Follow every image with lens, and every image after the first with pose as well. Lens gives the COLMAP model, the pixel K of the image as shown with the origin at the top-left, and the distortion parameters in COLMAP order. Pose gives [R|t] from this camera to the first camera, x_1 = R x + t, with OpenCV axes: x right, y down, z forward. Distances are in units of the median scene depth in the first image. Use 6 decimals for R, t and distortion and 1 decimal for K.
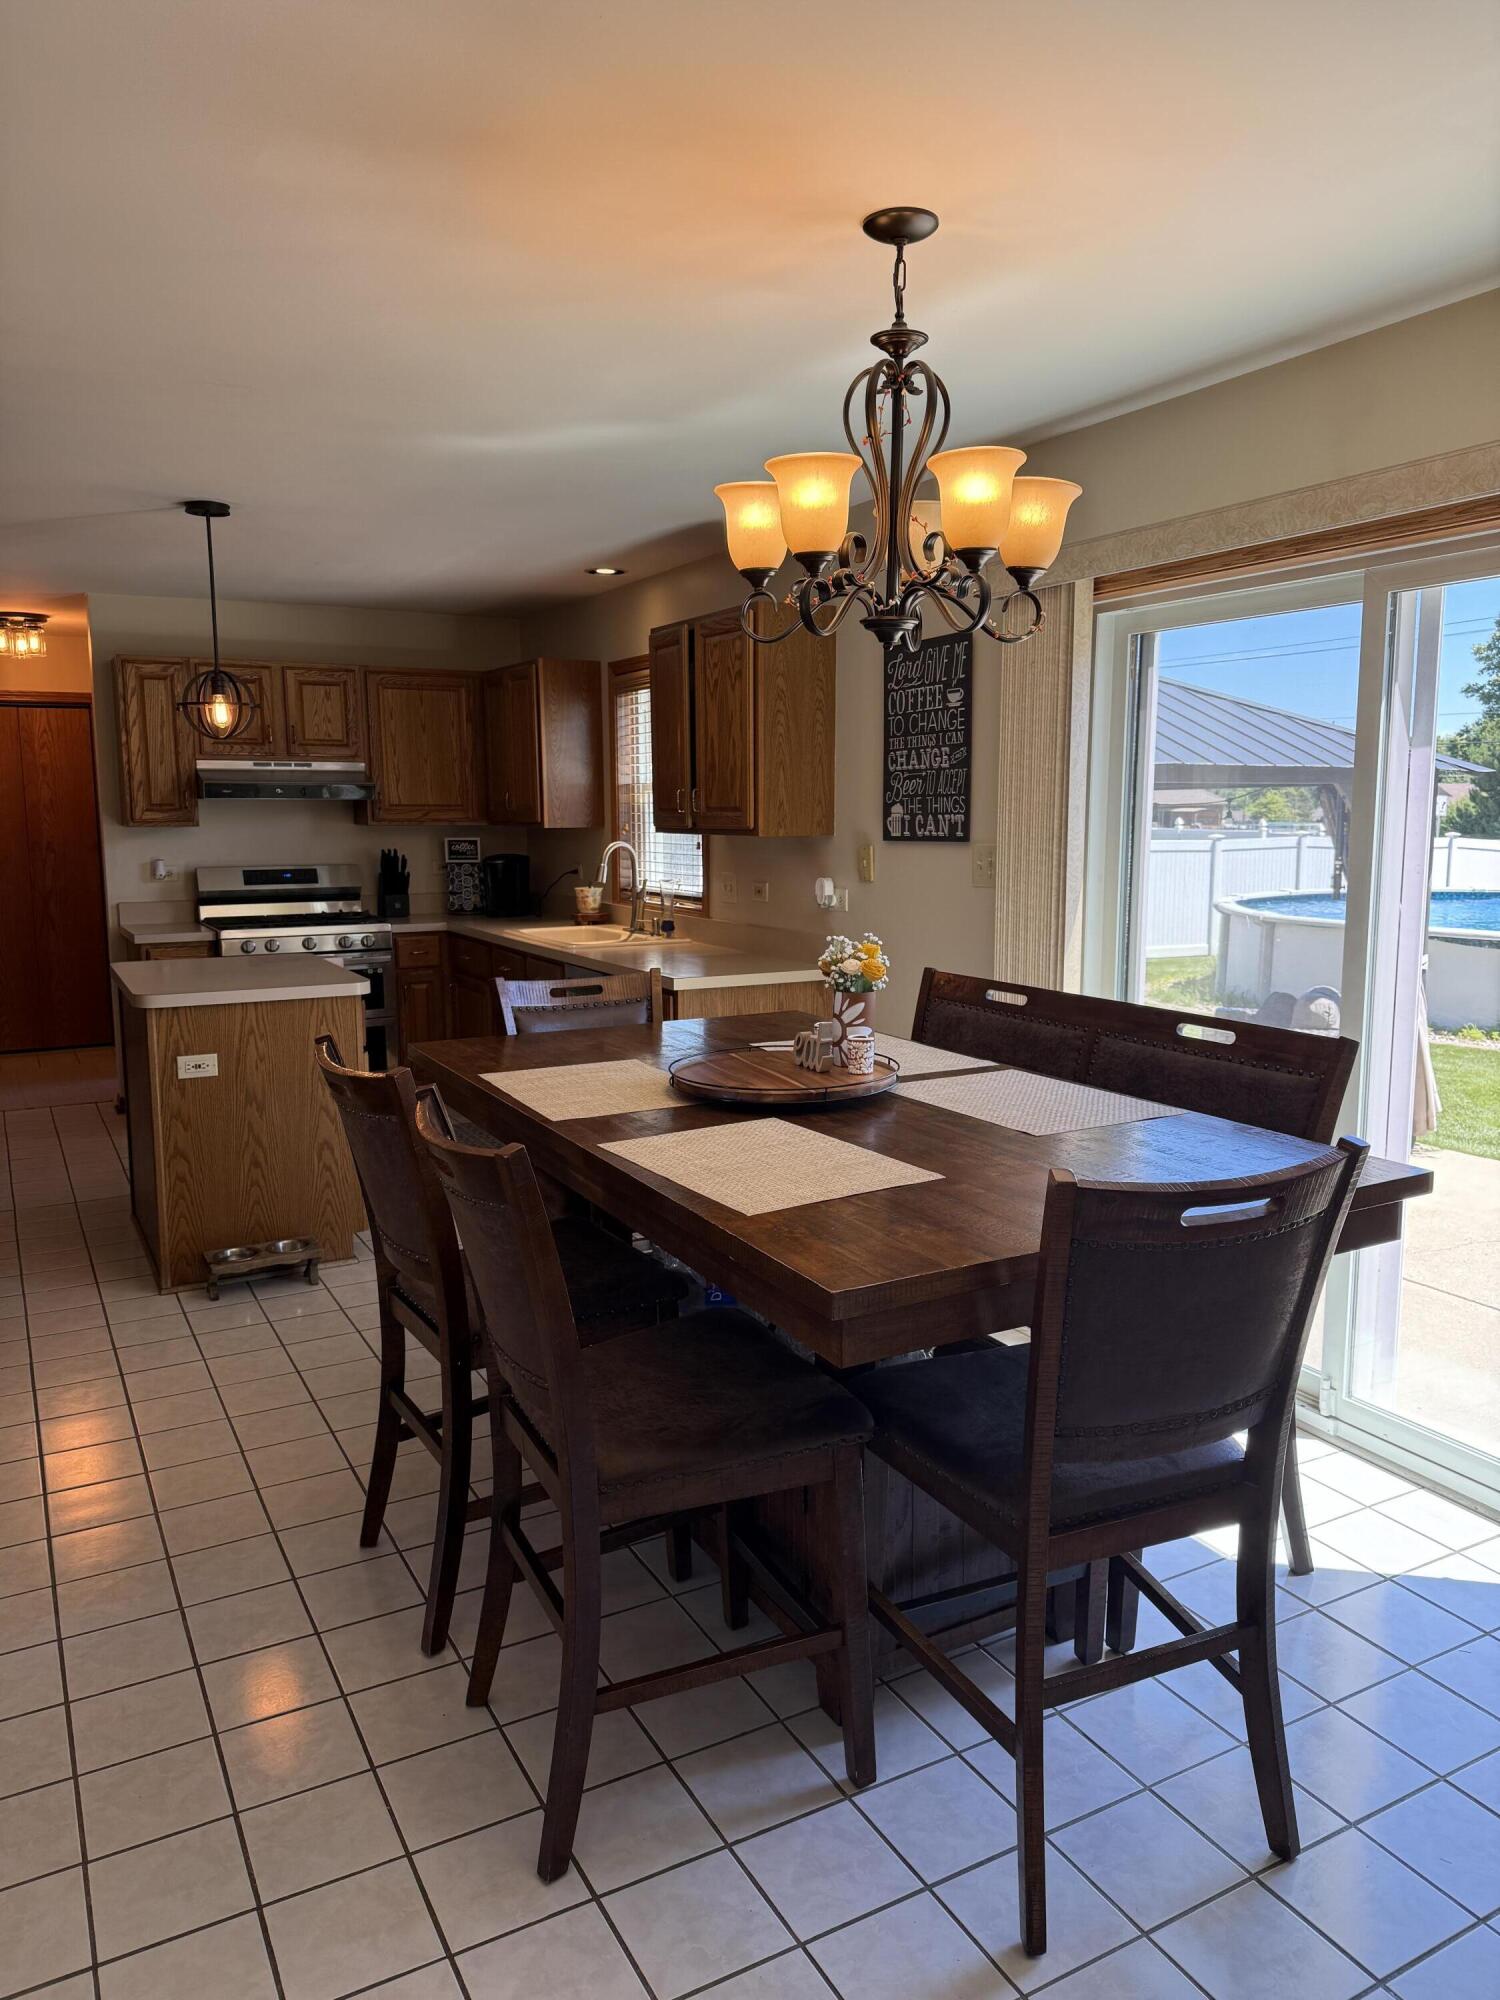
lens RADIAL K [[1393.7, 0, 750.0], [0, 1393.7, 1000.0], [0, 0, 1]] dist [0.104839, -0.130911]
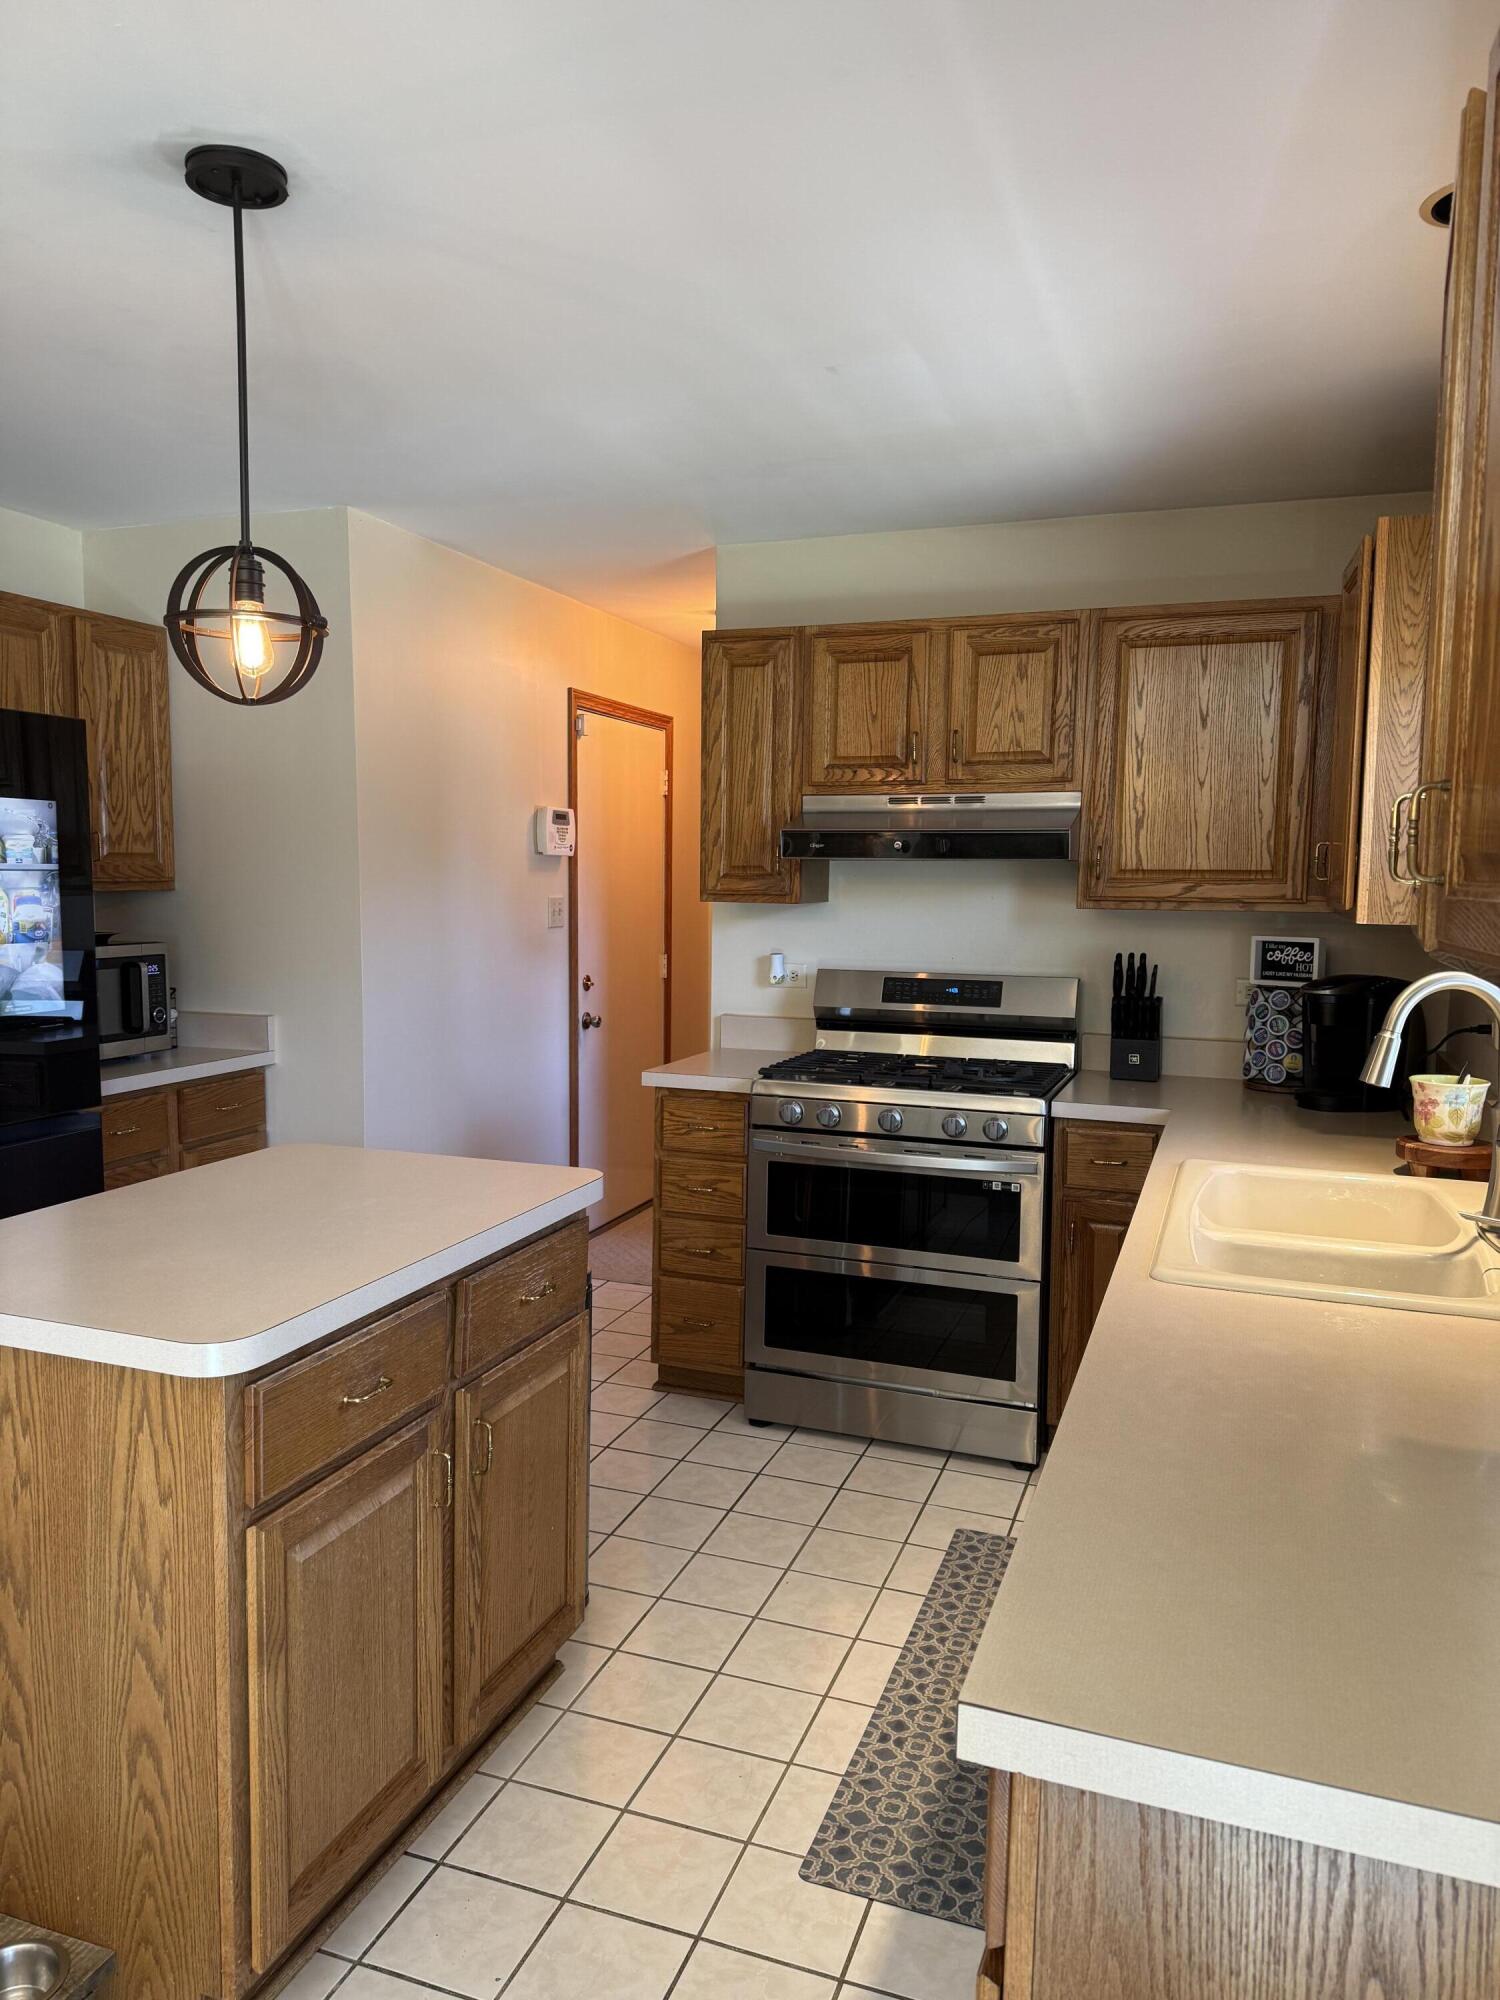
lens RADIAL K [[1393.7, 0, 750.0], [0, 1393.7, 1000.0], [0, 0, 1]] dist [0.104839, -0.130911]
pose [[0.663700, 0.078572, -0.743861, 0.072019], [-0.121680, 0.992562, -0.003725, -0.112994], [0.738036, 0.092985, 0.668324, 0.865862]]
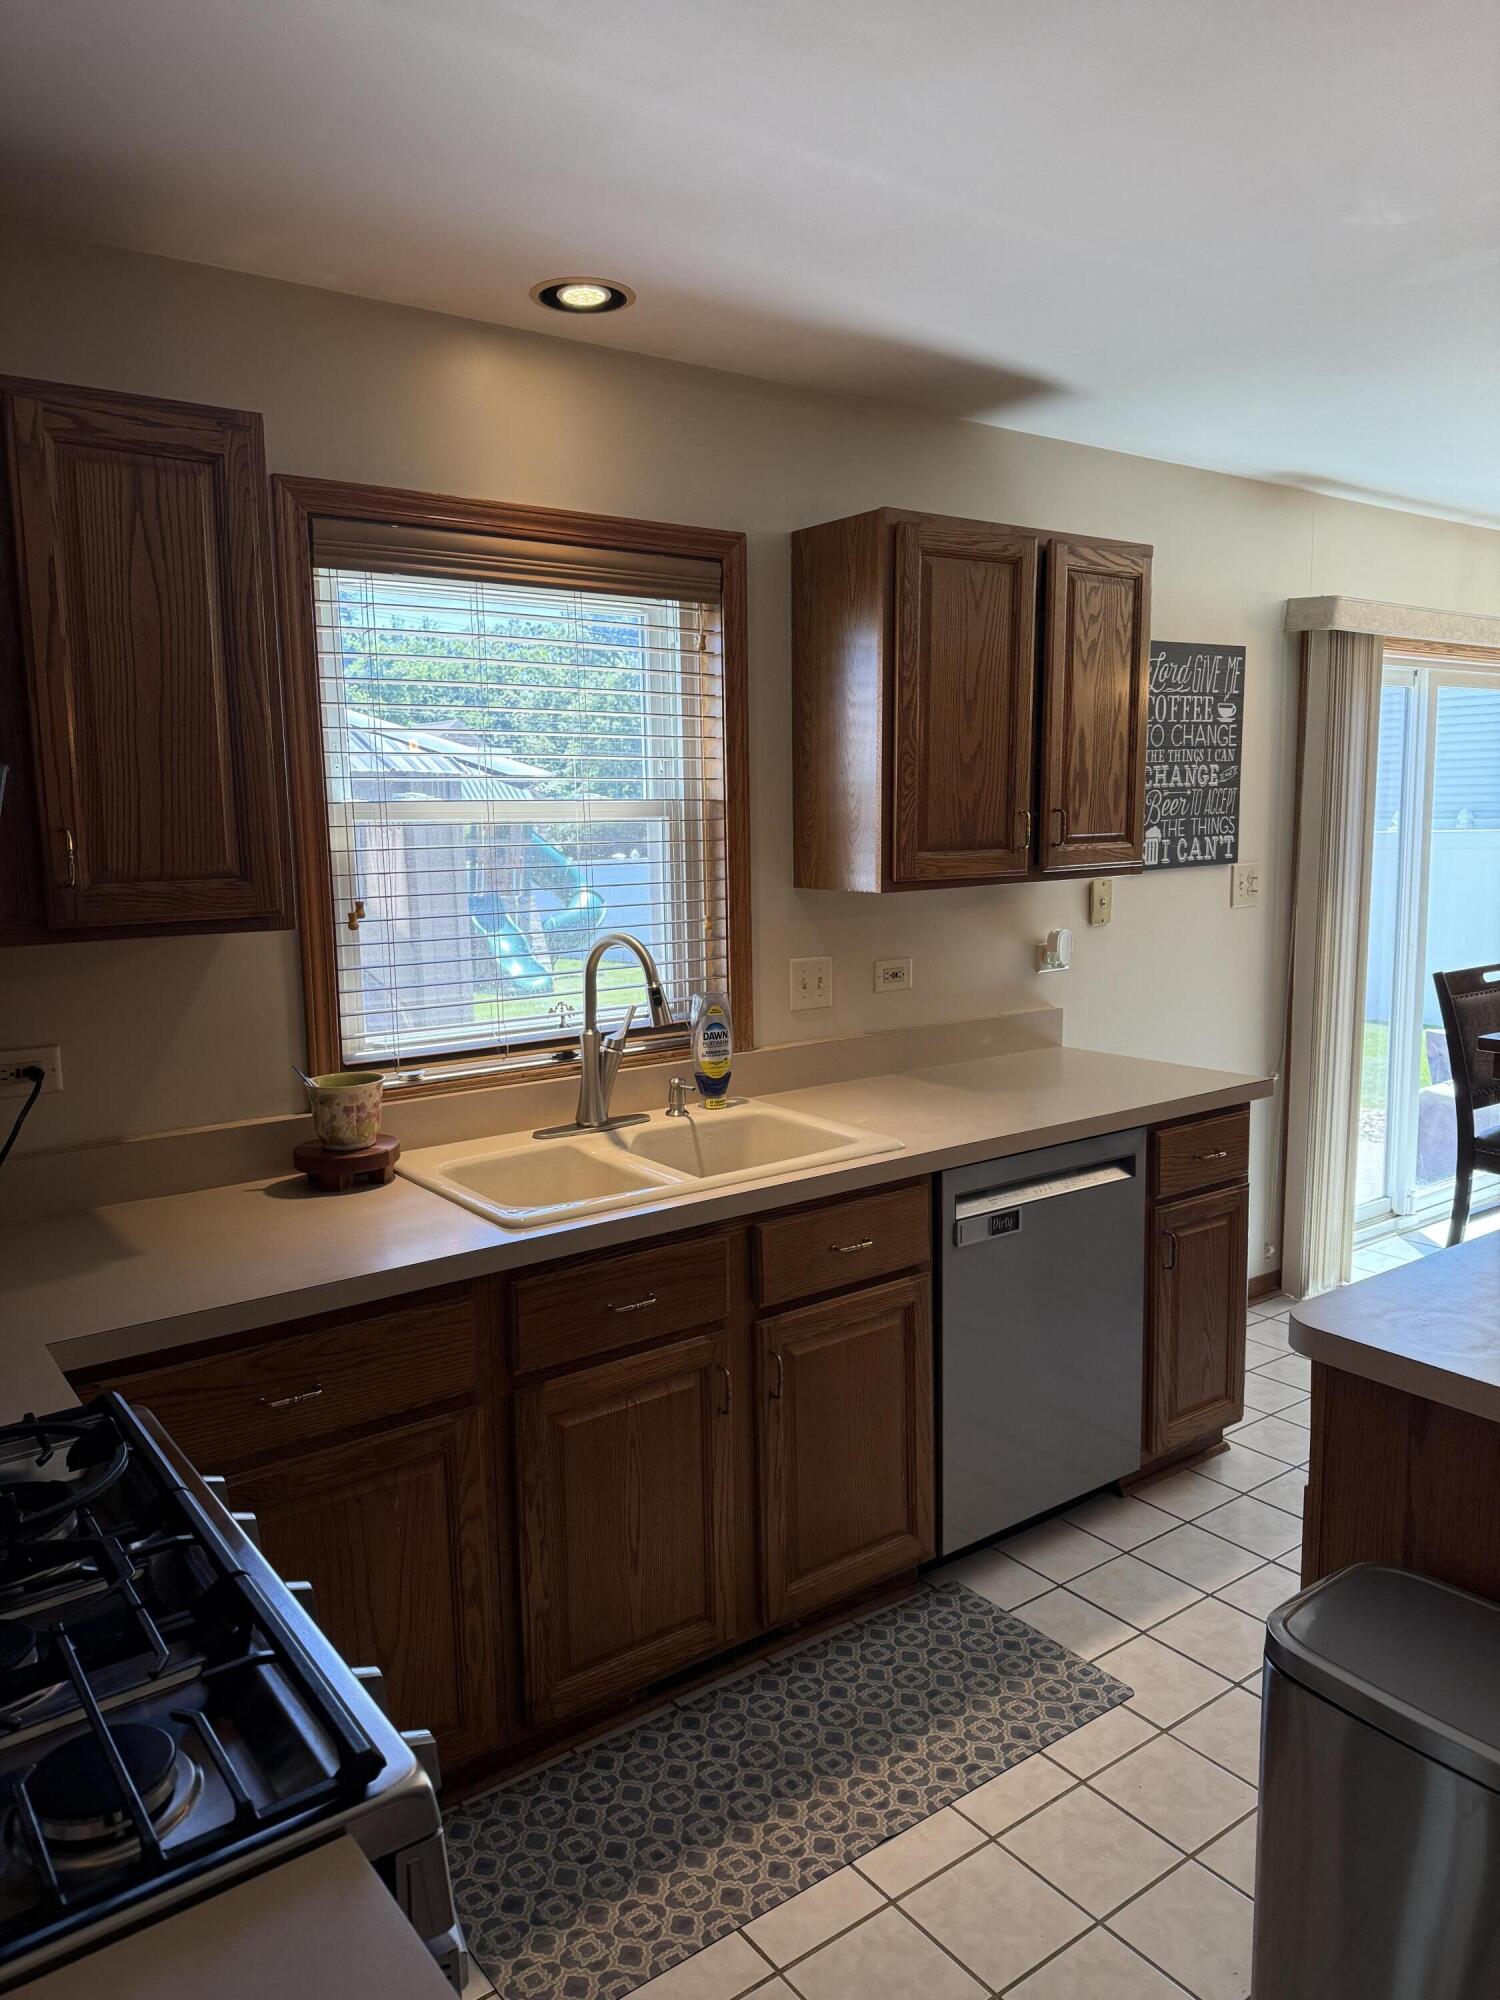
lens RADIAL K [[1393.7, 0, 750.0], [0, 1393.7, 1000.0], [0, 0, 1]] dist [0.104839, -0.130911]
pose [[-0.132764, -0.124843, 0.983254, -0.731288], [0.156937, 0.976873, 0.145223, -0.203356], [-0.978644, 0.173590, -0.110101, 1.374098]]
